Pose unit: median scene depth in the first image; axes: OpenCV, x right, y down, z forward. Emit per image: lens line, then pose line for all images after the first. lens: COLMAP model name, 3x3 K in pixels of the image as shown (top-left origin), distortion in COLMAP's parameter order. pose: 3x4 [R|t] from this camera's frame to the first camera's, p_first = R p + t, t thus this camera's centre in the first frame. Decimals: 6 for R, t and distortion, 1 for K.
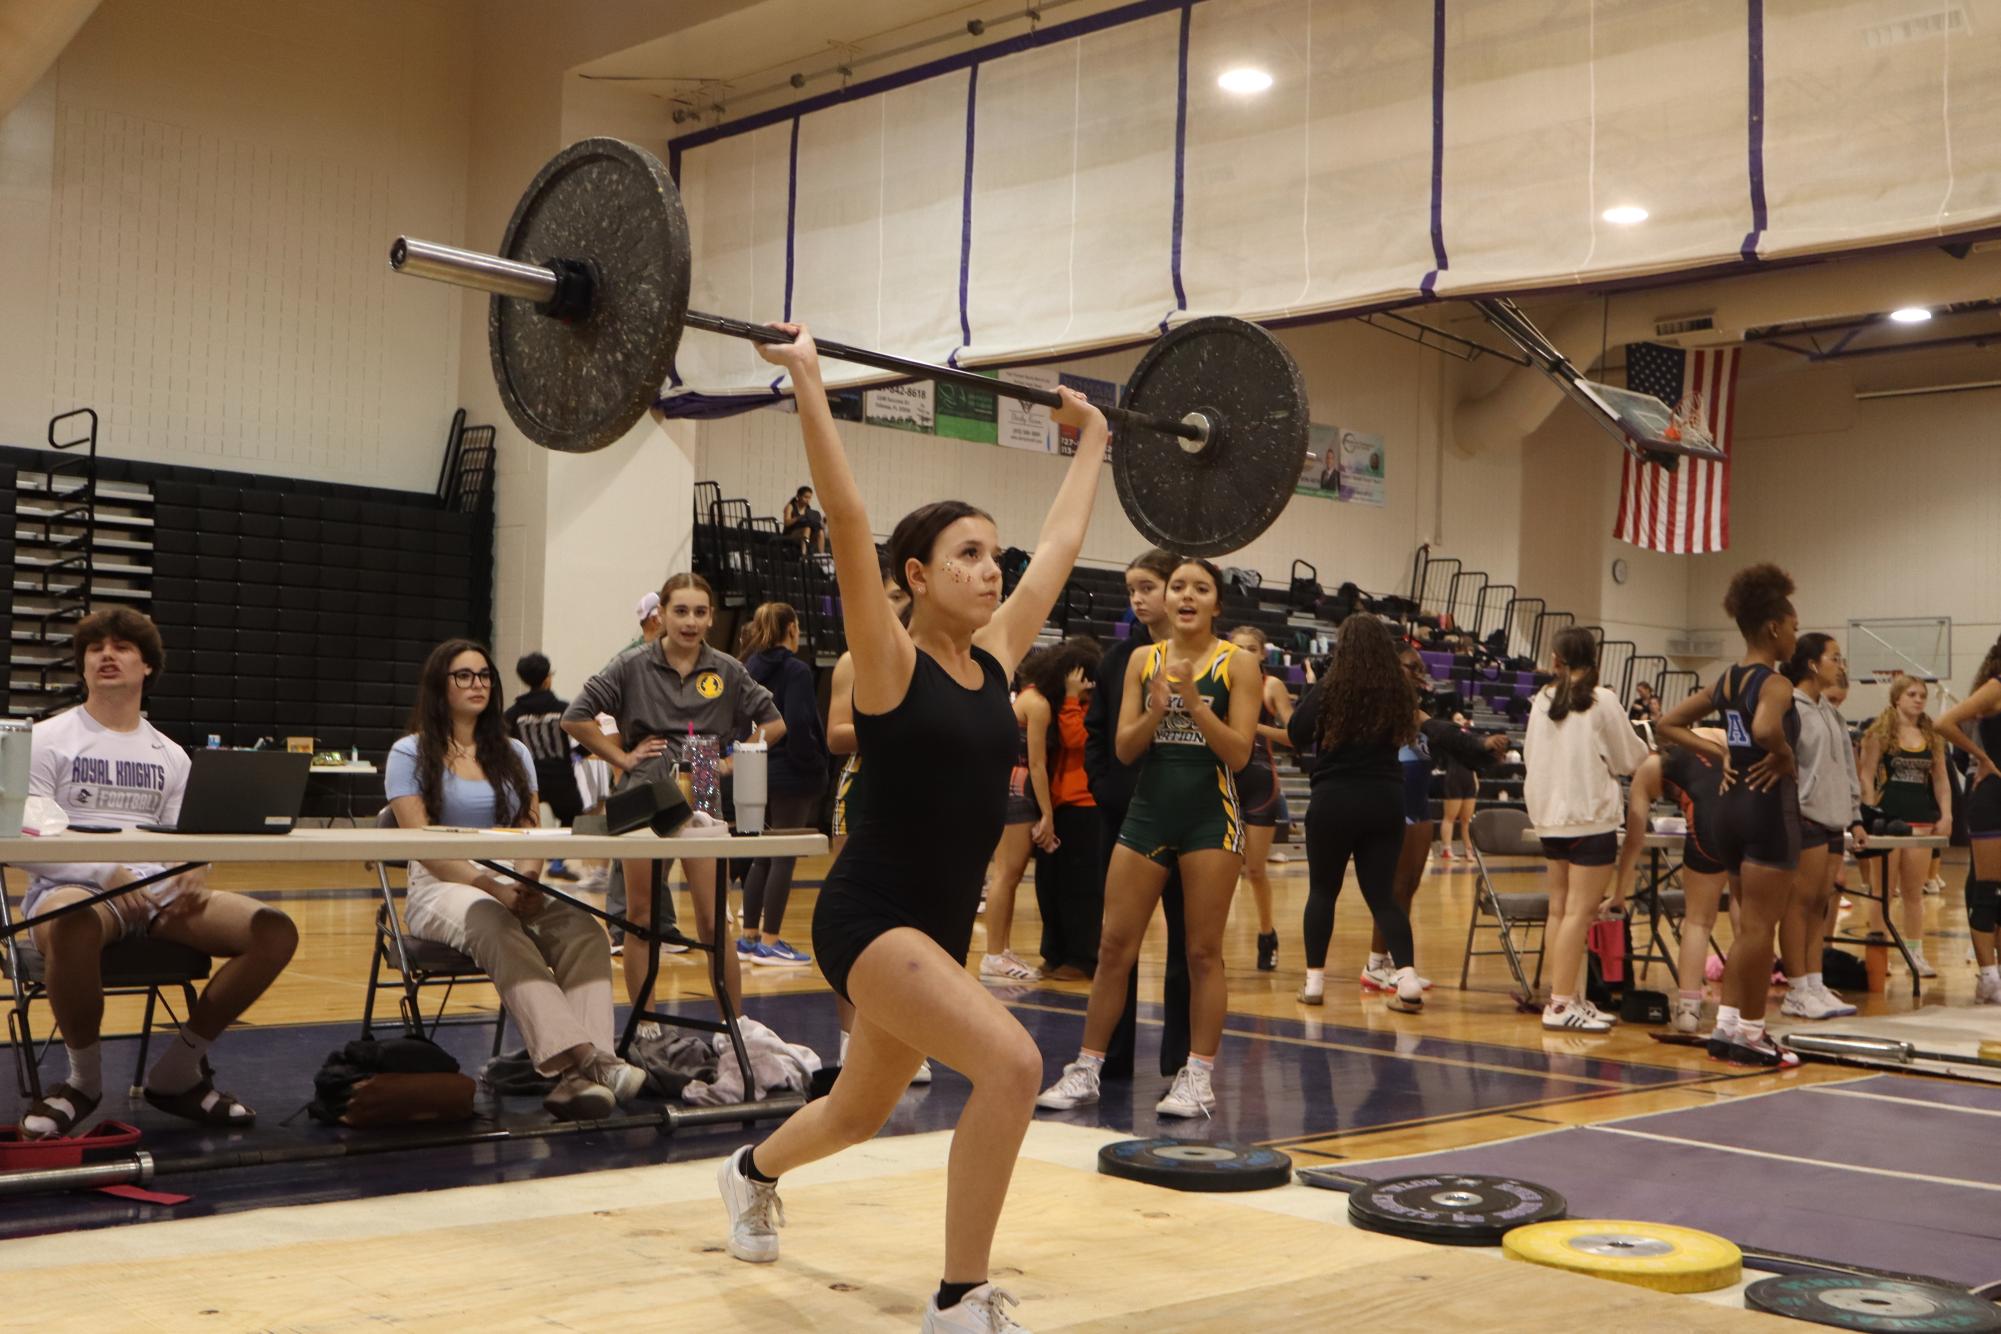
lens RADIAL K [[2513.6, 0, 992.5], [0, 2513.6, 665.2], [0, 0, 1]] dist [0.046138, 0.000000]
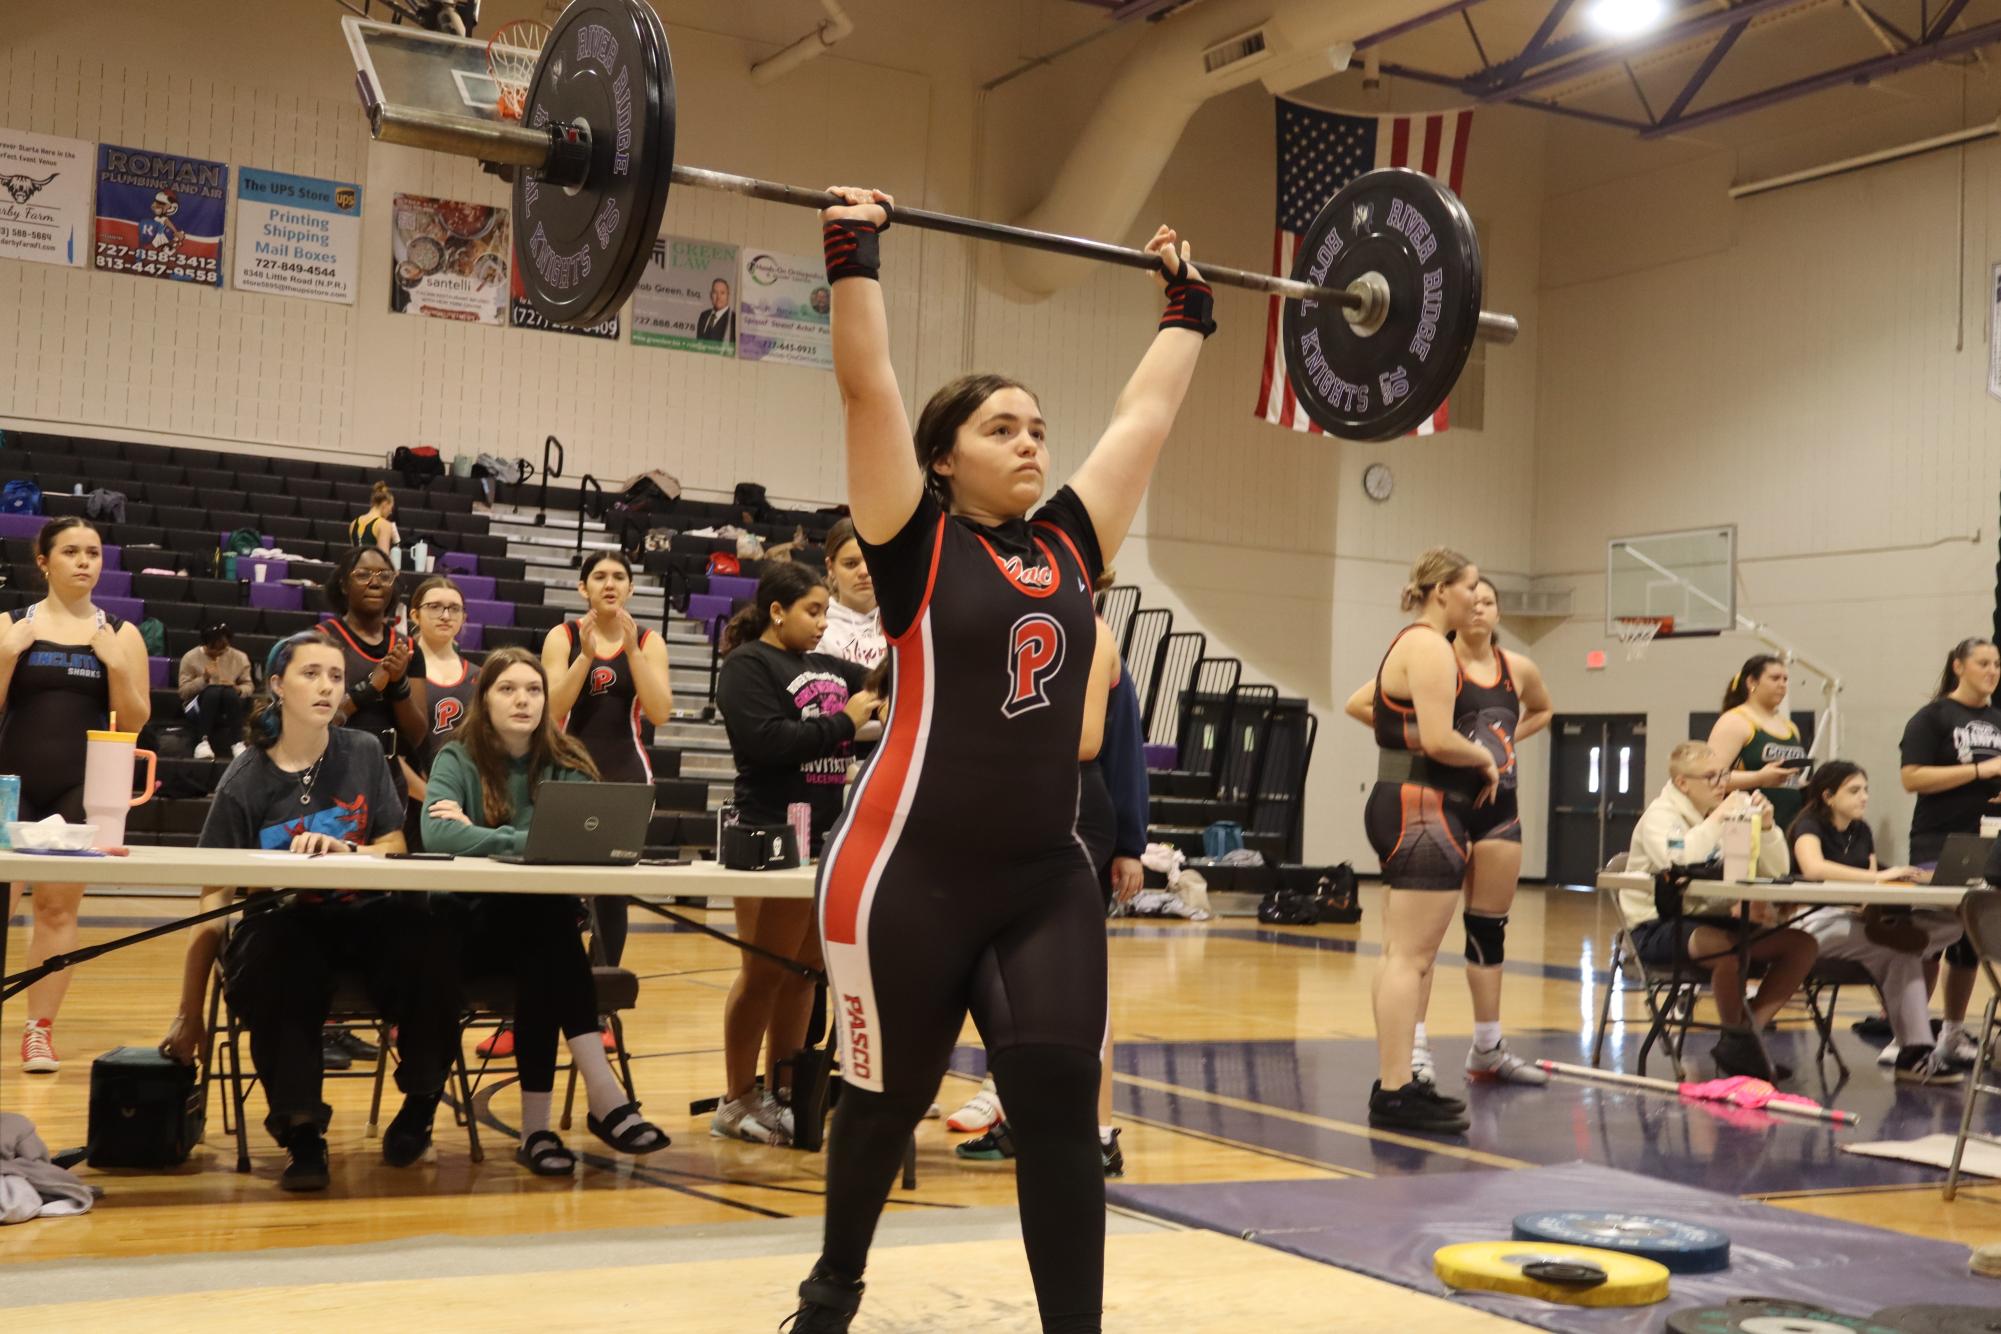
lens RADIAL K [[2513.6, 0, 1003.6], [0, 2513.6, 664.3], [0, 0, 1]] dist [0.046138, 0.000000]
pose [[0.957158, -0.000735, -0.289567, 0.370469], [-0.005570, 0.999765, -0.020949, 0.025944], [0.289514, 0.021664, 0.956929, 0.373007]]
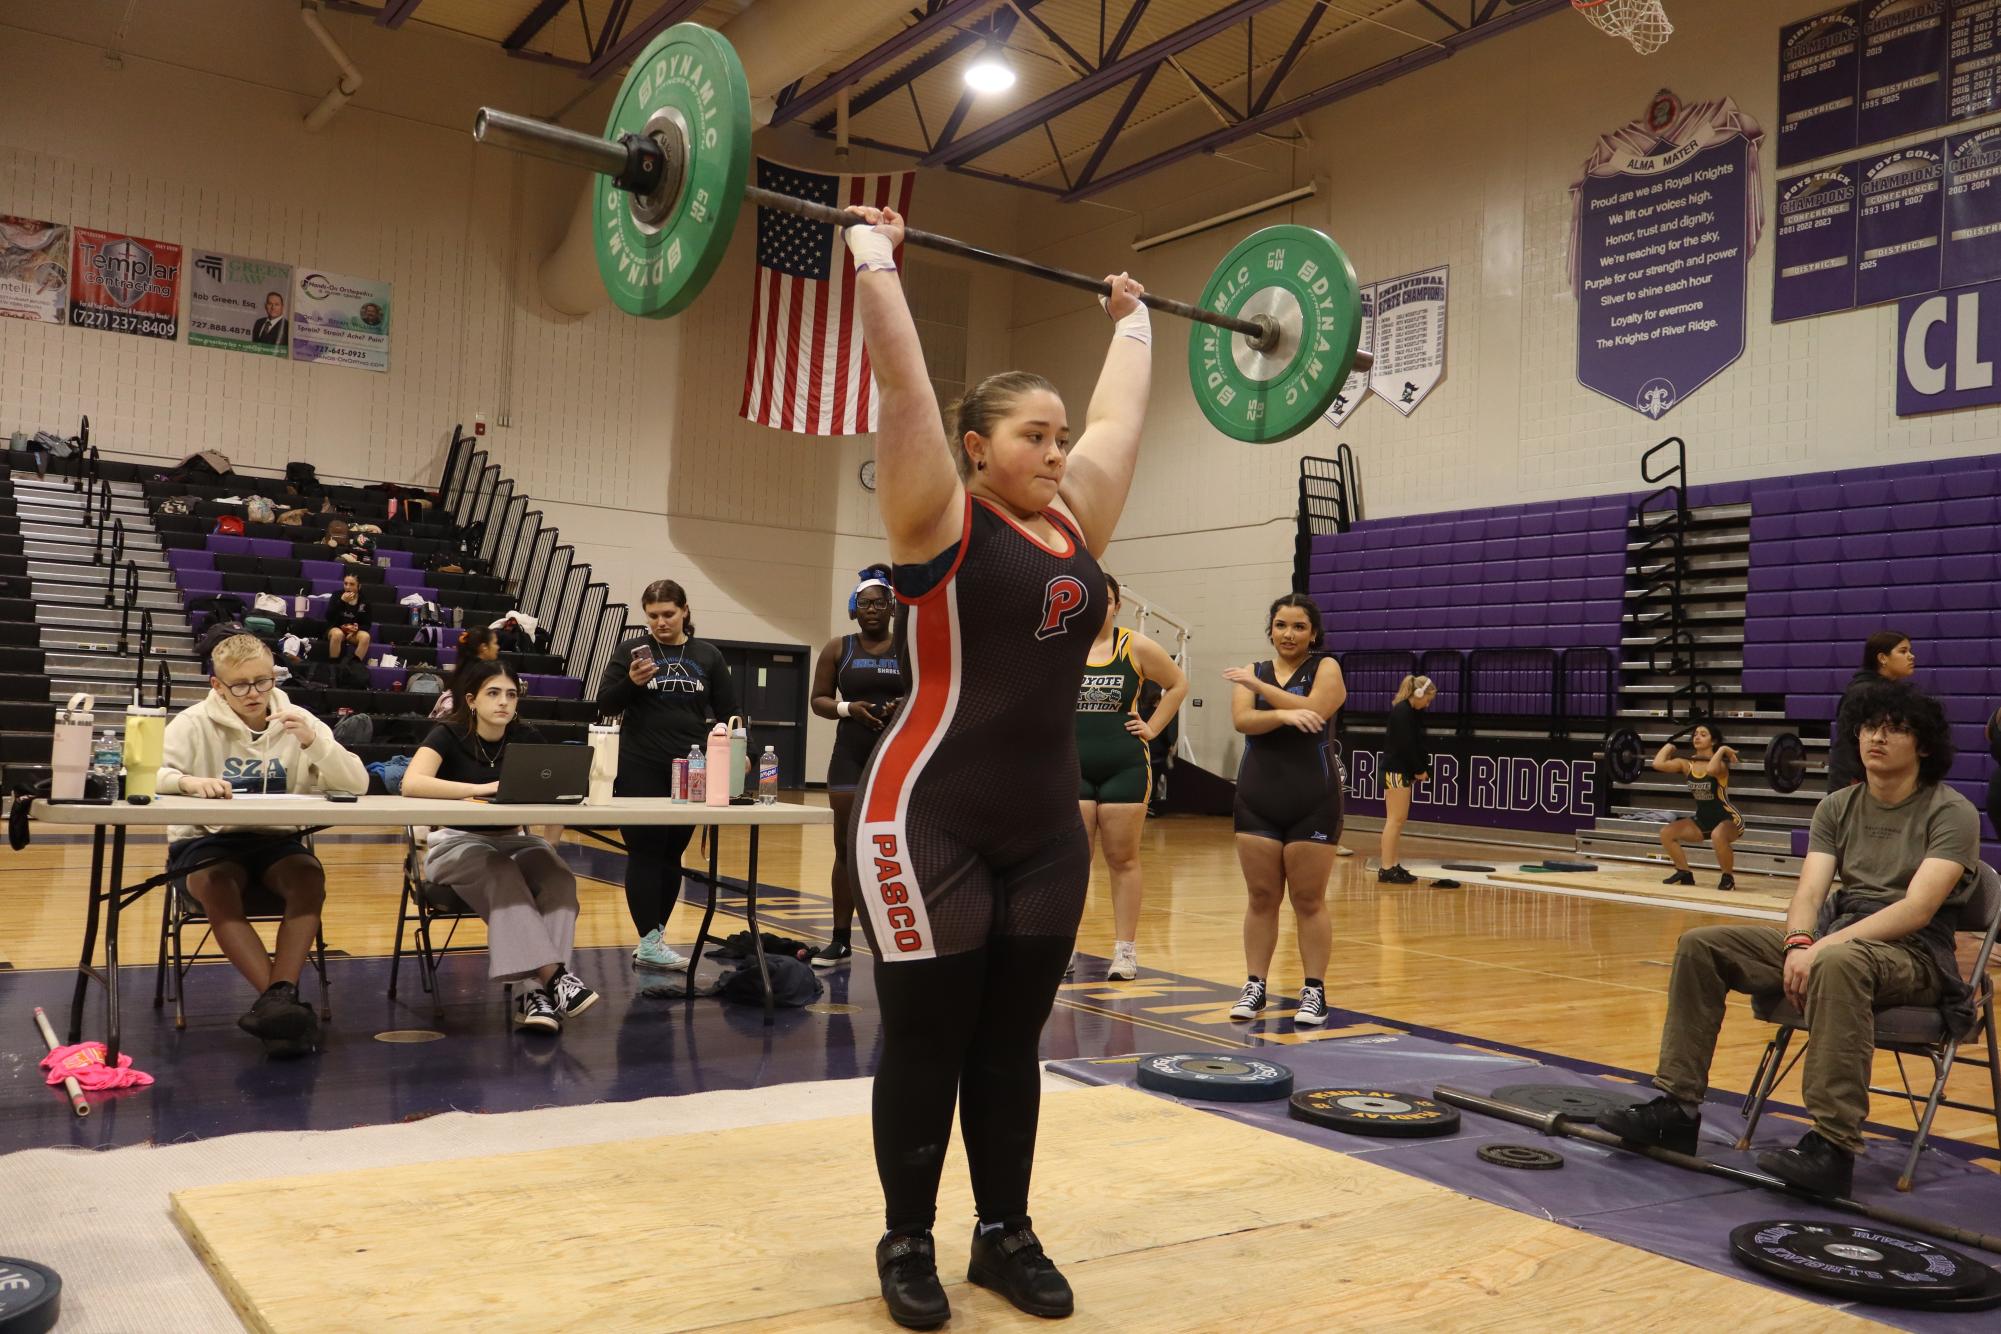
lens RADIAL K [[1732.2, 0, 996.7], [0, 1732.2, 660.0], [0, 0, 1]] dist [0.063574, -0.013758]
pose [[0.971039, 0.005663, -0.238855, 0.456311], [-0.008266, 0.999917, -0.009900, 0.030725], [0.238779, 0.011588, 0.971005, 0.490350]]
